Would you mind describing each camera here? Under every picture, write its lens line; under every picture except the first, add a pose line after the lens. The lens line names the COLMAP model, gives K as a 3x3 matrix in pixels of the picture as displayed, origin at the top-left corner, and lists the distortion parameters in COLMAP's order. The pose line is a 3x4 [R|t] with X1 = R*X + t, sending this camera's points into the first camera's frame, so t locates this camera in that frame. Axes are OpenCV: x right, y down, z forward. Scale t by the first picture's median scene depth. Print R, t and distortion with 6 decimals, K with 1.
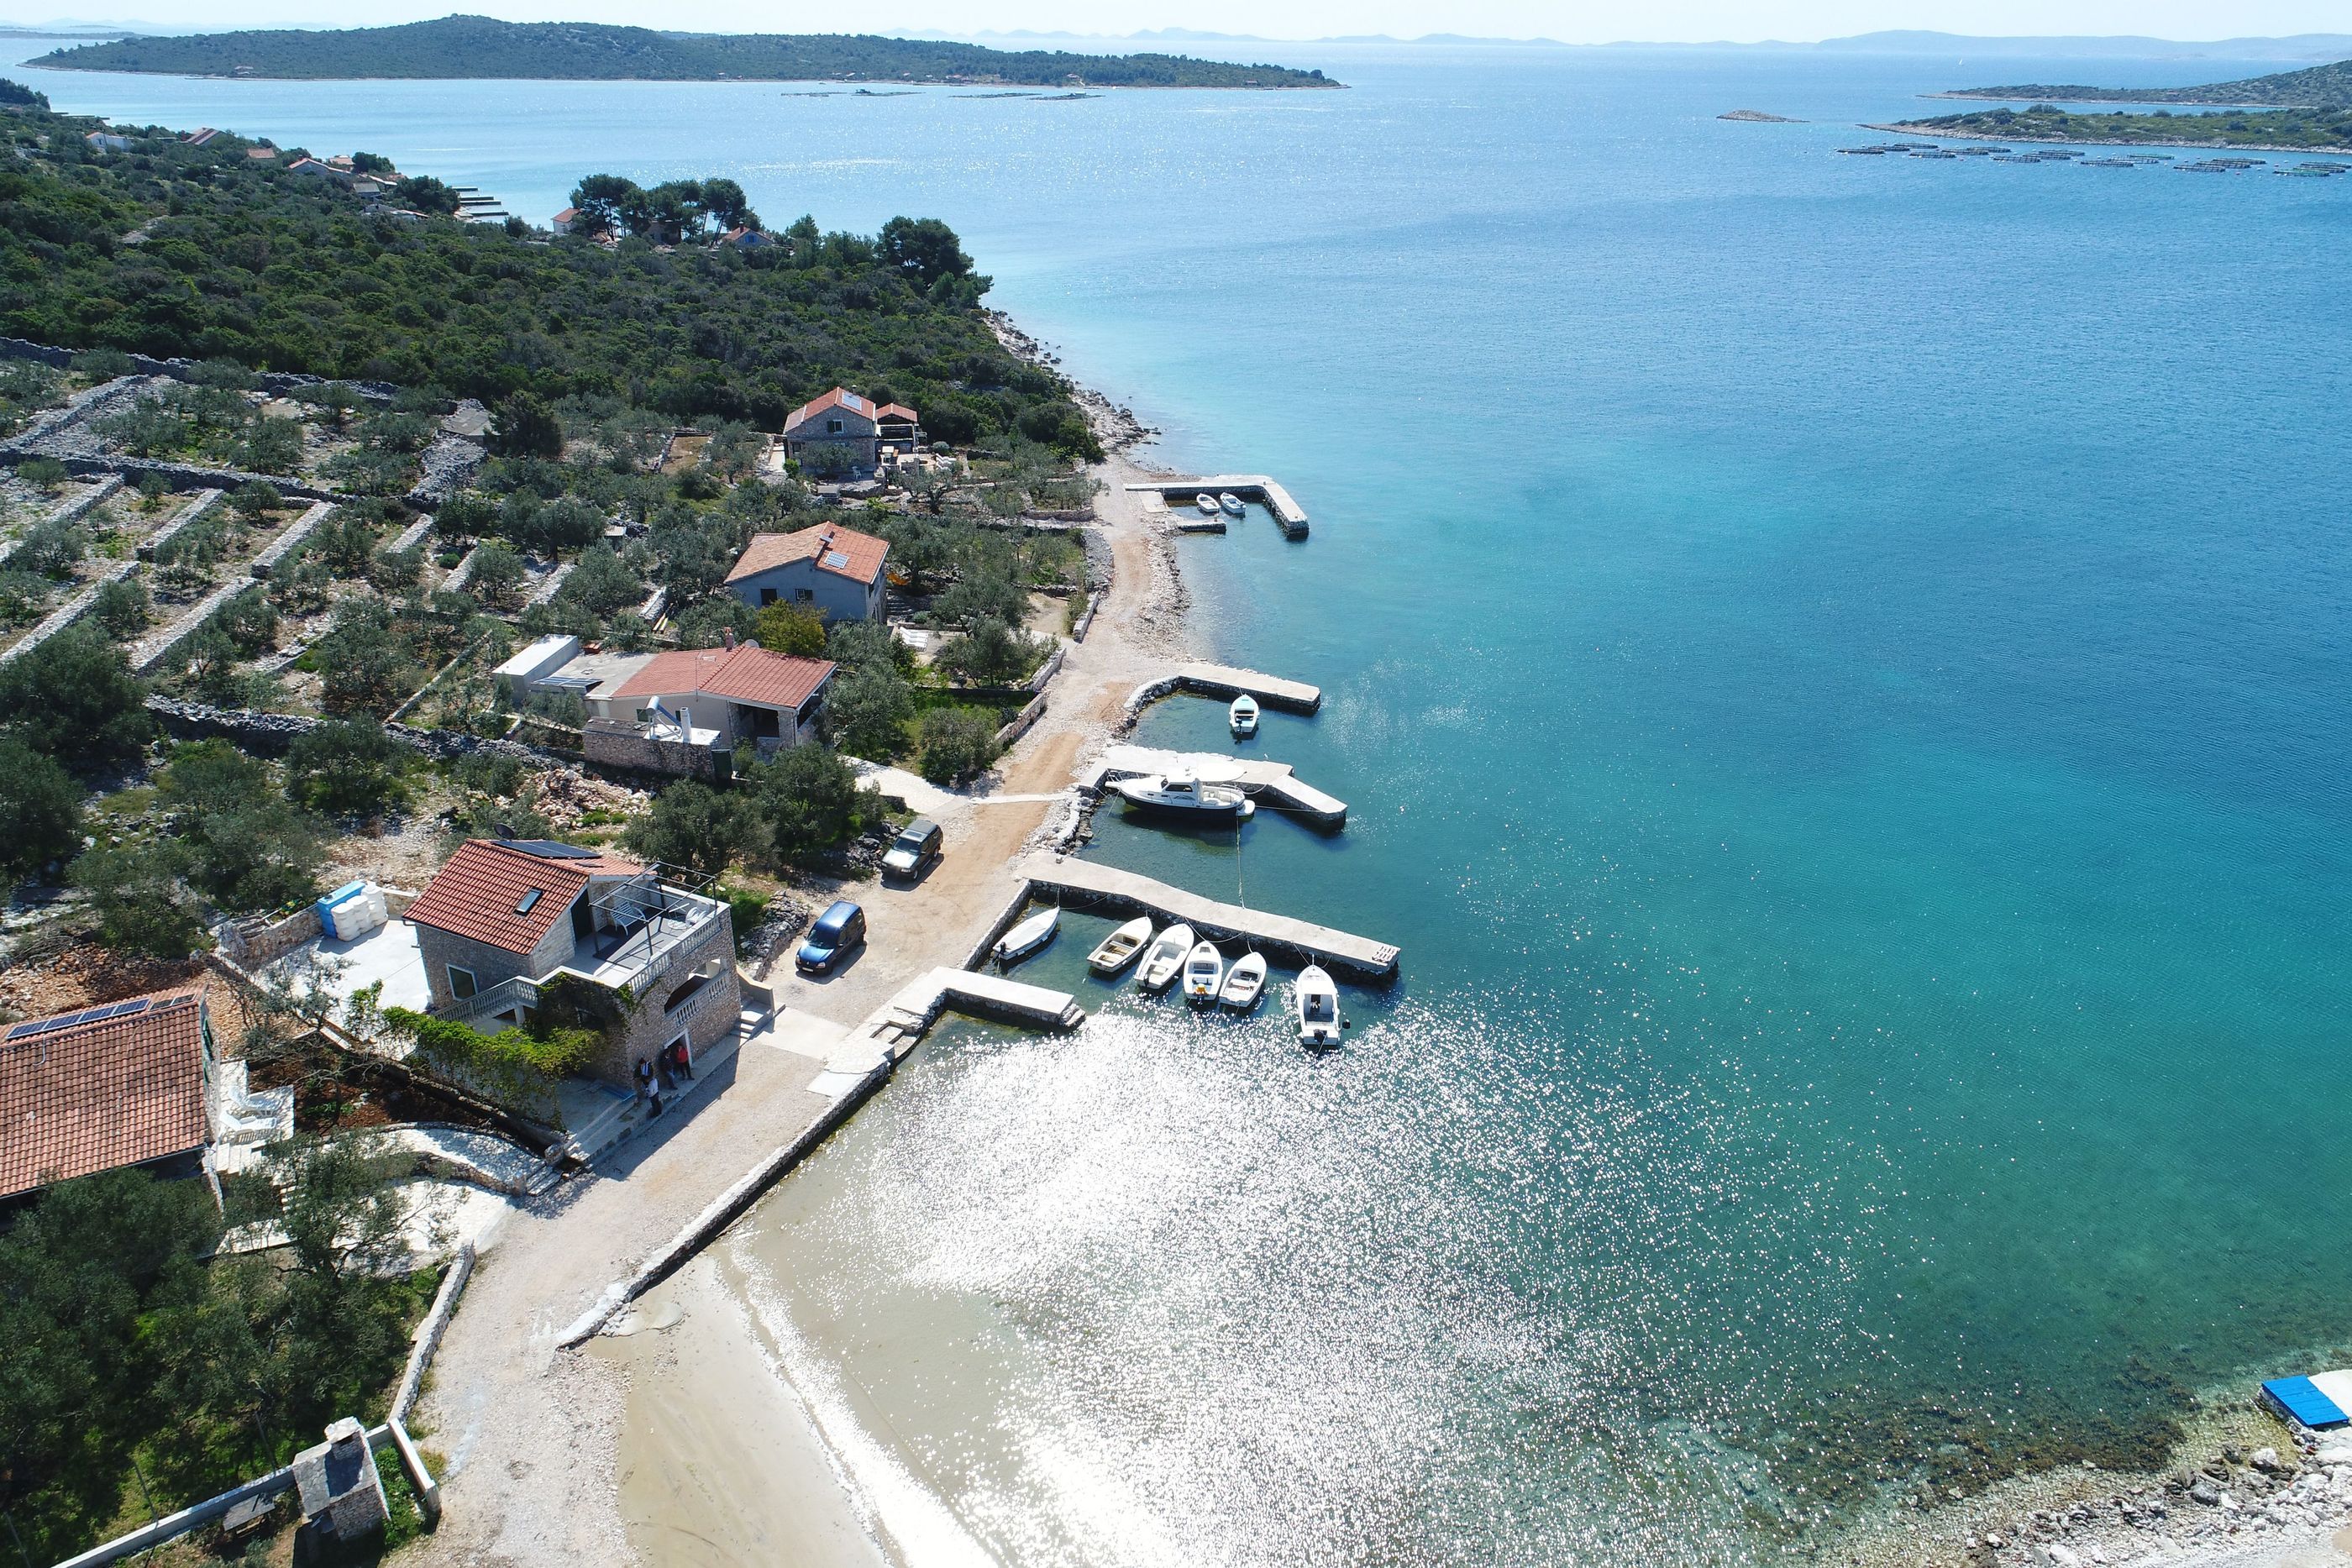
lens RADIAL K [[1563.9, 0, 1175.8], [0, 1563.9, 790.1], [0, 0, 1]] dist [-0.002236, -0.000585]
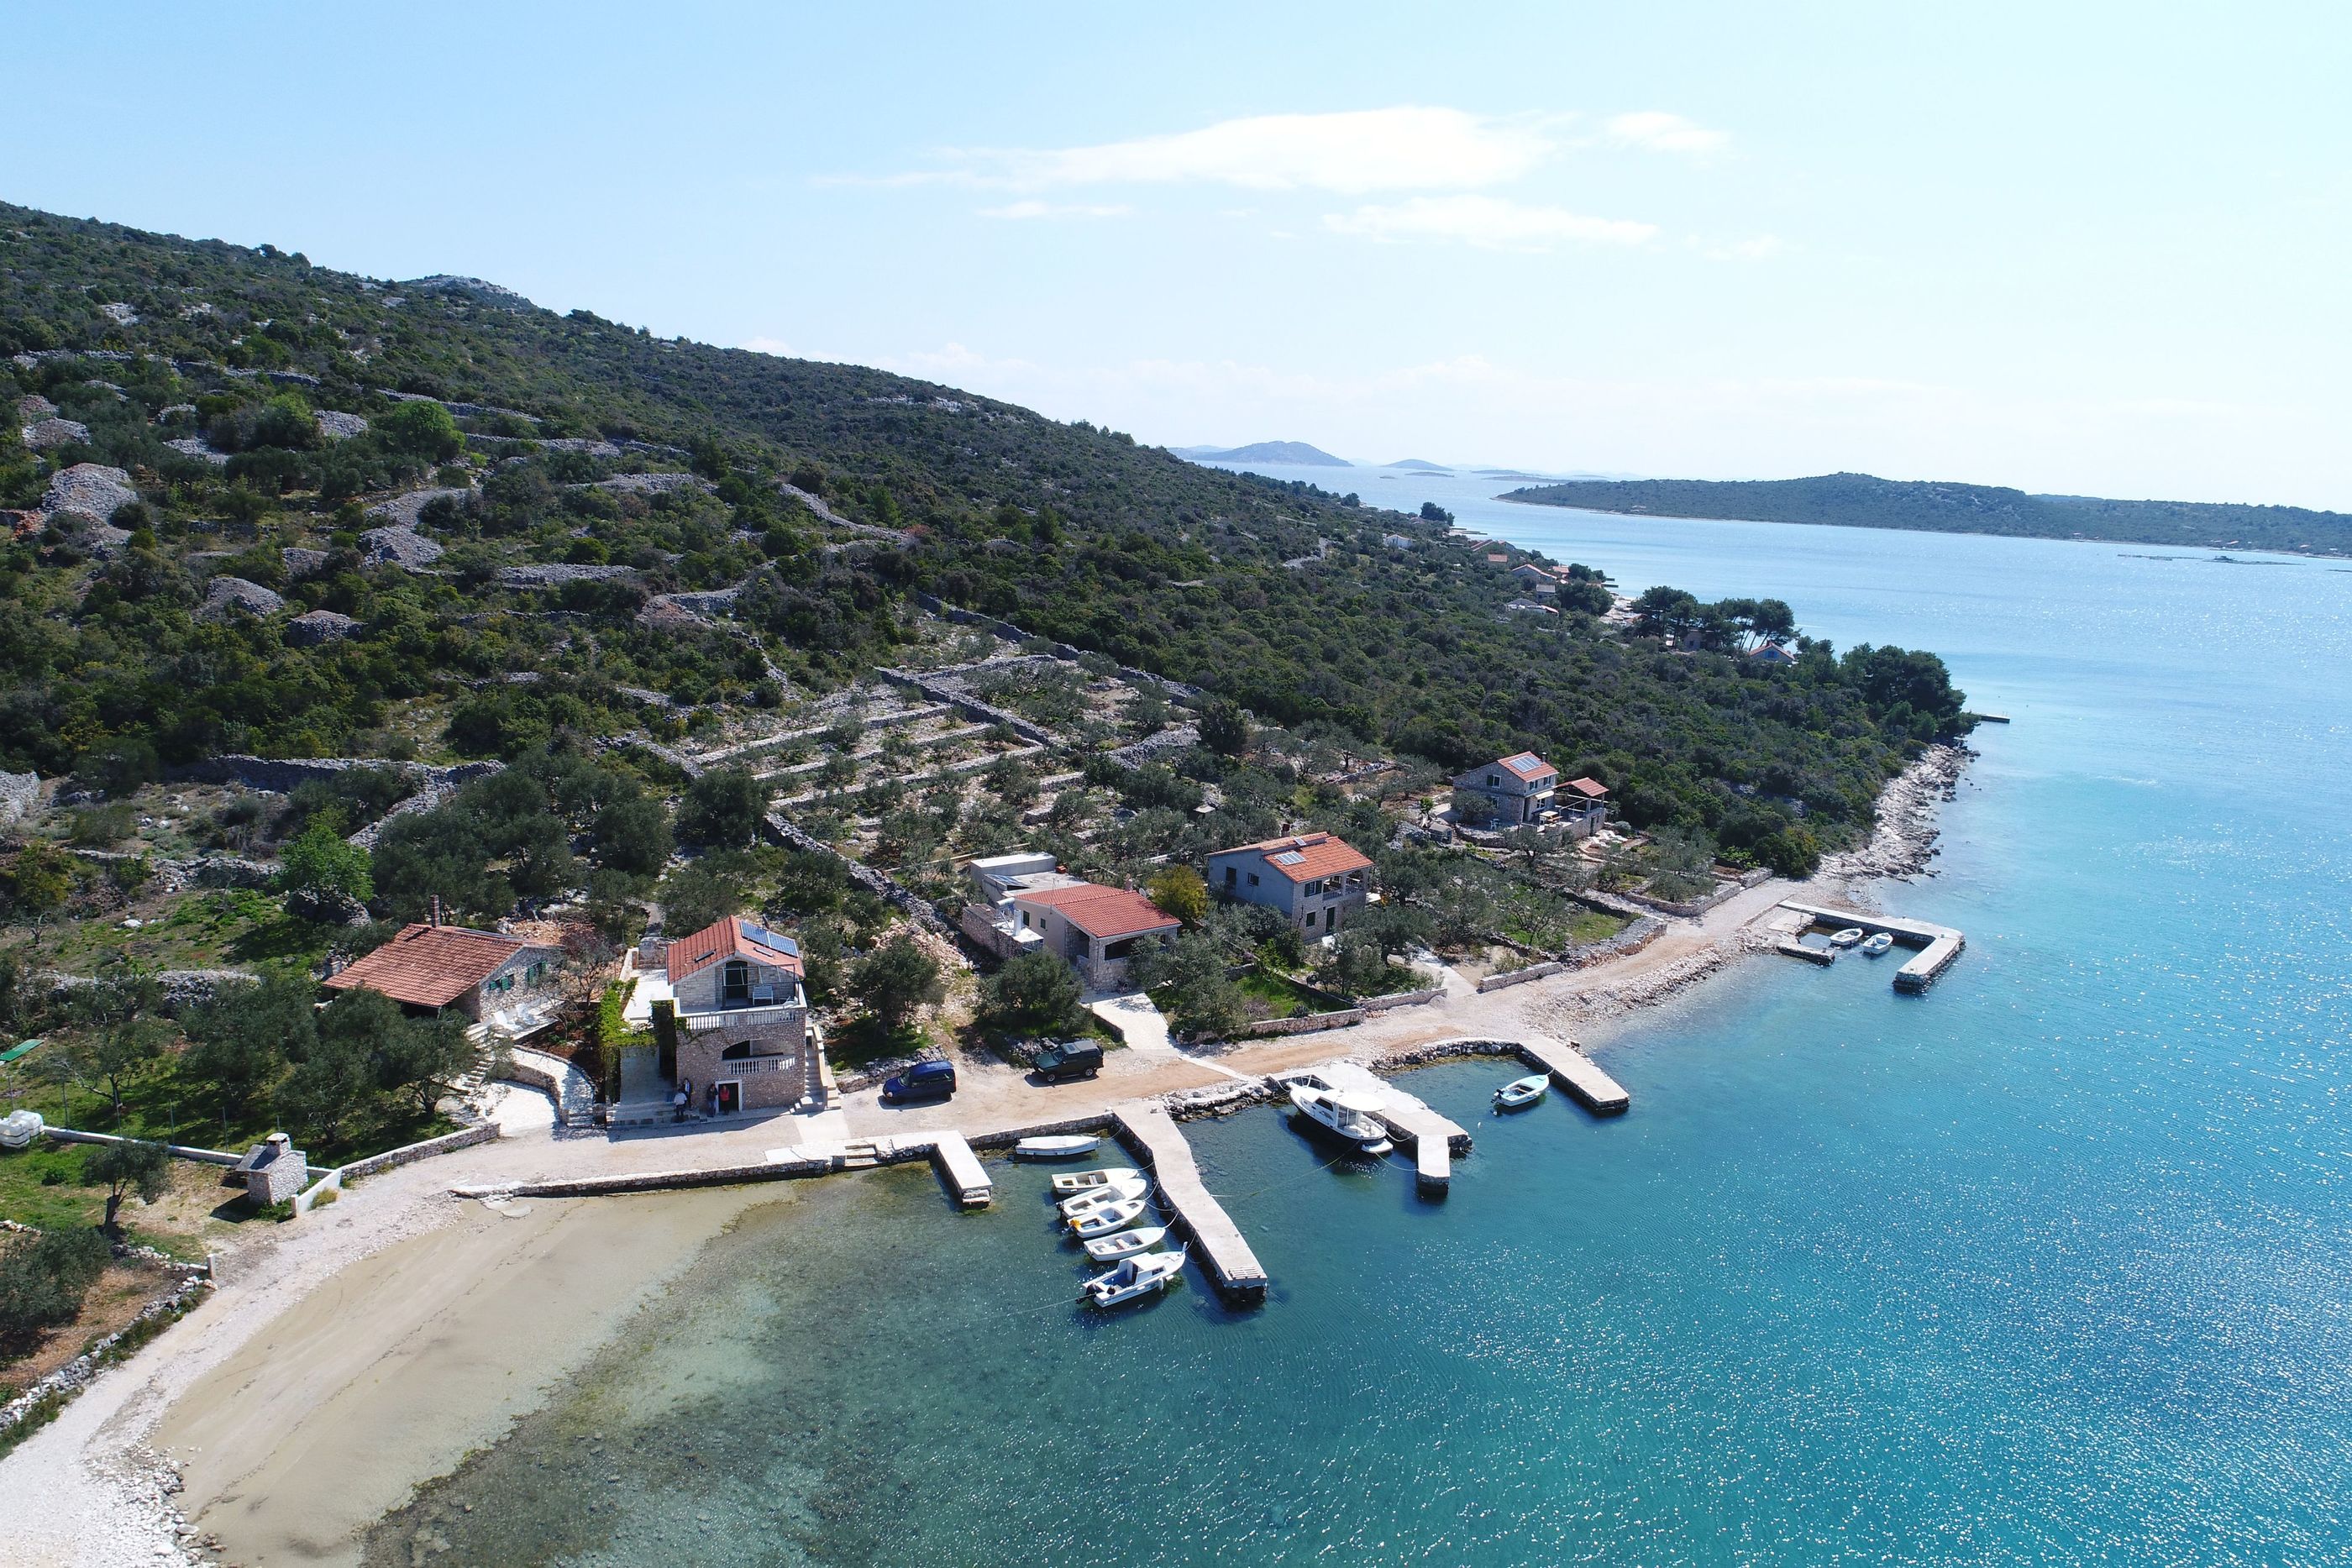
lens RADIAL K [[1563.9, 0, 1168.3], [0, 1563.9, 769.7], [0, 0, 1]] dist [-0.002236, -0.000585]
pose [[0.684269, 0.161738, -0.711067, 0.506501], [-0.348586, 0.929020, -0.124136, -0.033378], [0.640518, 0.332811, 0.692080, 0.128424]]
